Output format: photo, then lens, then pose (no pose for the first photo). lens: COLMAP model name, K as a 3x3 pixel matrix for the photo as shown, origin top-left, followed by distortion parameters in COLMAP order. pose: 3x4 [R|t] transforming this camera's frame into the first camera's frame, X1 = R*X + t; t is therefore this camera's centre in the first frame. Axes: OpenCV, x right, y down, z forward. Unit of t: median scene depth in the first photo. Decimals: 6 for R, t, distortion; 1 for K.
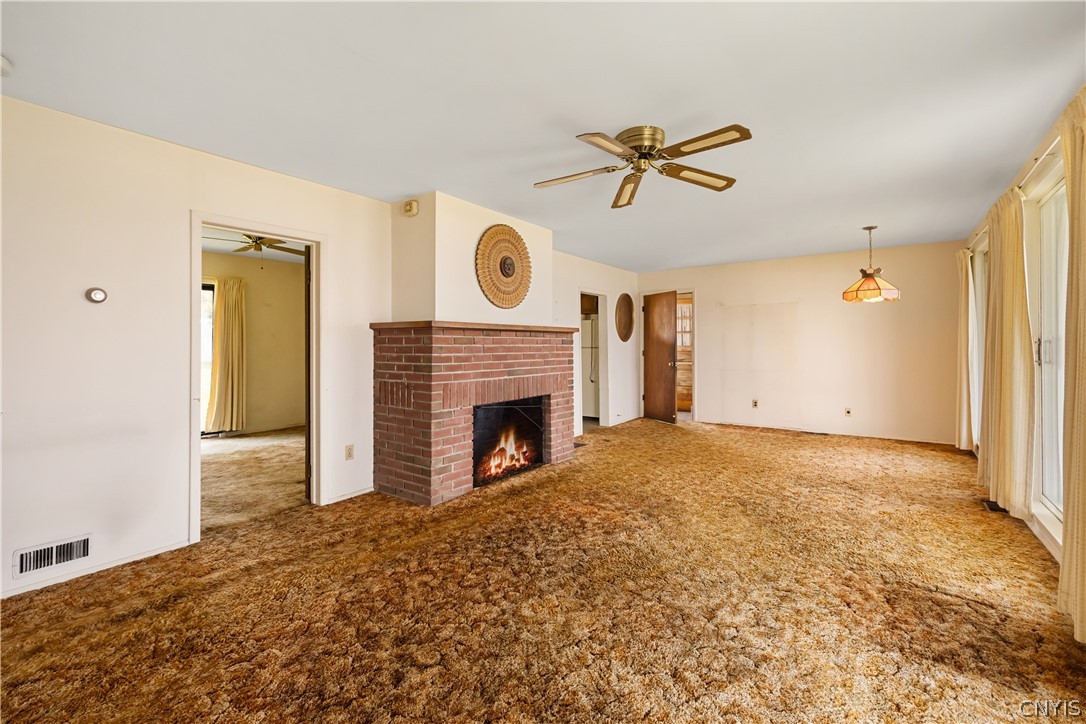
lens RADIAL K [[463.8, 0, 543.2], [0, 463.8, 350.3], [0, 0, 1]] dist [0.000214, 0.000086]
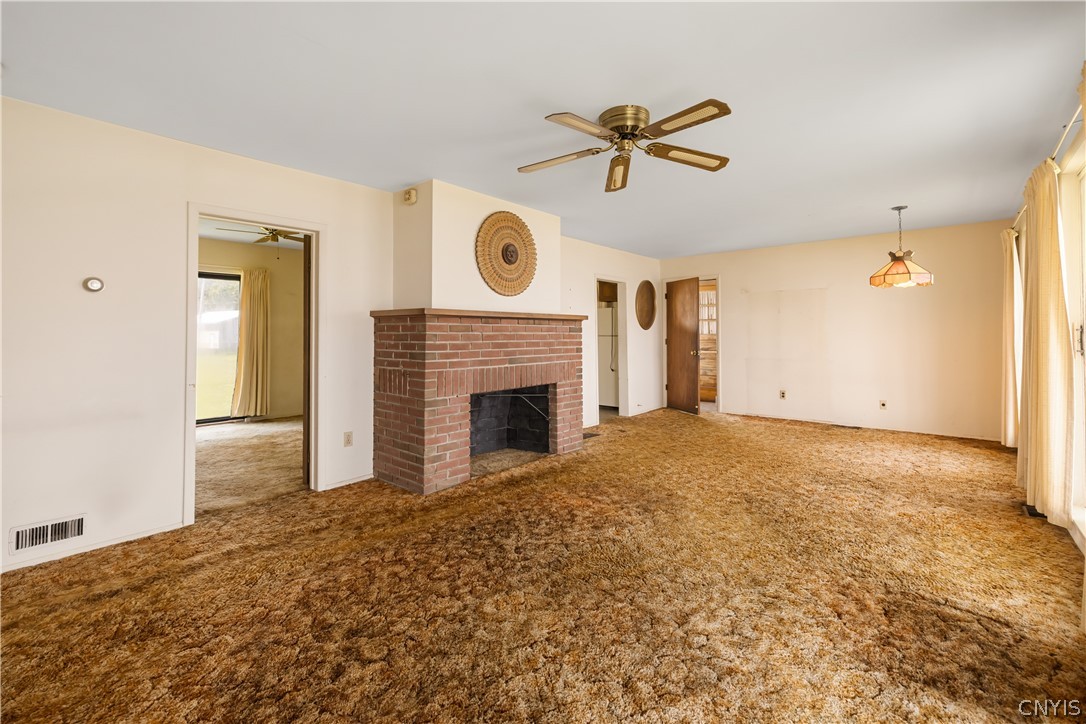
lens RADIAL K [[464.4, 0, 546.9], [0, 464.4, 333.3], [0, 0, 1]] dist [0.000665, 0.000029]
pose [[0.997325, 0.000444, -0.073094, 0.123159], [-0.001300, 0.999931, -0.011658, 0.002056], [0.073084, 0.011722, 0.997257, 0.029721]]
